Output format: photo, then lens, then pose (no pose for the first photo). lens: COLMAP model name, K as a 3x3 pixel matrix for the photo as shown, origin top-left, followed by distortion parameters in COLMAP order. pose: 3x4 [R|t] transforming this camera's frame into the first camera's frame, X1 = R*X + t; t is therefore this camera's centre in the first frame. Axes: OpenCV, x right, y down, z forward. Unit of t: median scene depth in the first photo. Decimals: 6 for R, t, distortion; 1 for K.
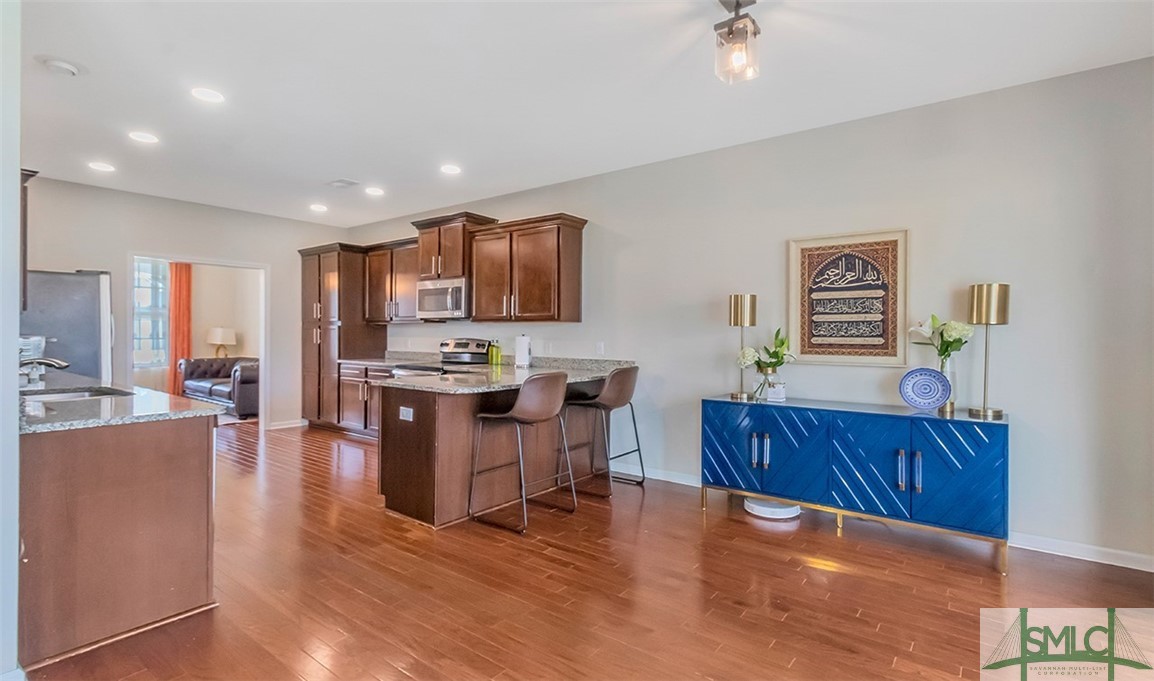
lens RADIAL K [[543.4, 0, 577.0], [0, 543.4, 340.5], [0, 0, 1]] dist [0.000236, -0.000124]
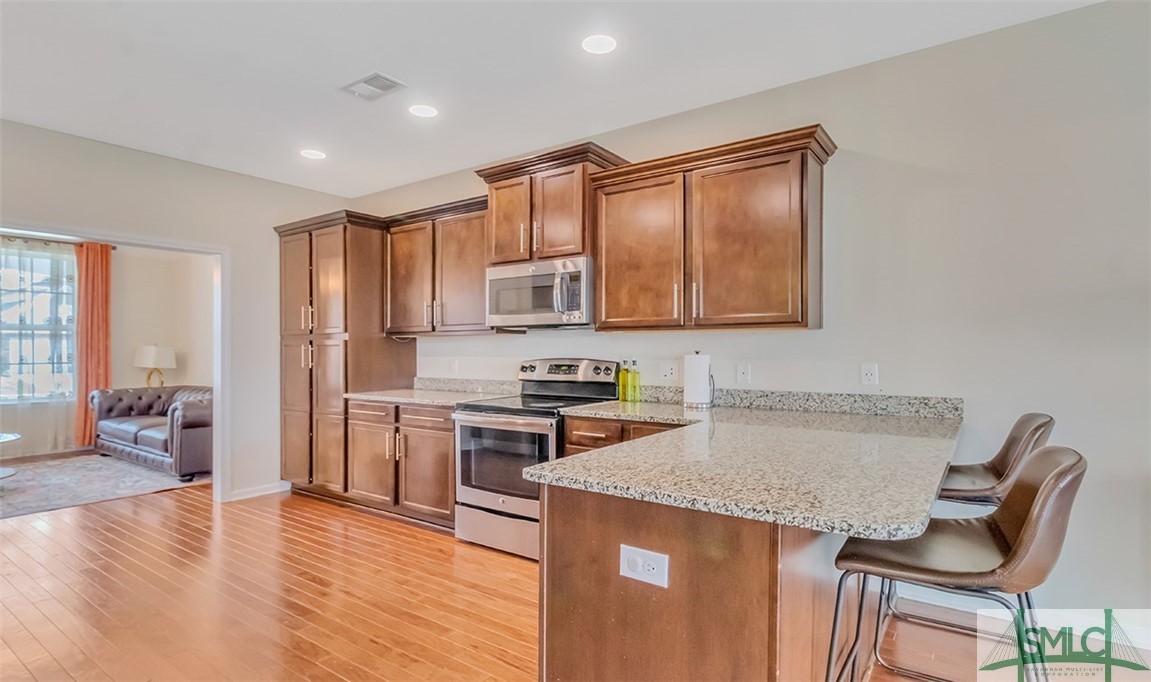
lens RADIAL K [[512.3, 0, 572.8], [0, 512.3, 348.8], [0, 0, 1]] dist [-0.000809, 0.000068]
pose [[0.995369, -0.011417, 0.095448, -0.225000], [0.012429, 0.999873, -0.010021, -0.007515], [-0.095321, 0.011161, 0.995384, 0.366640]]
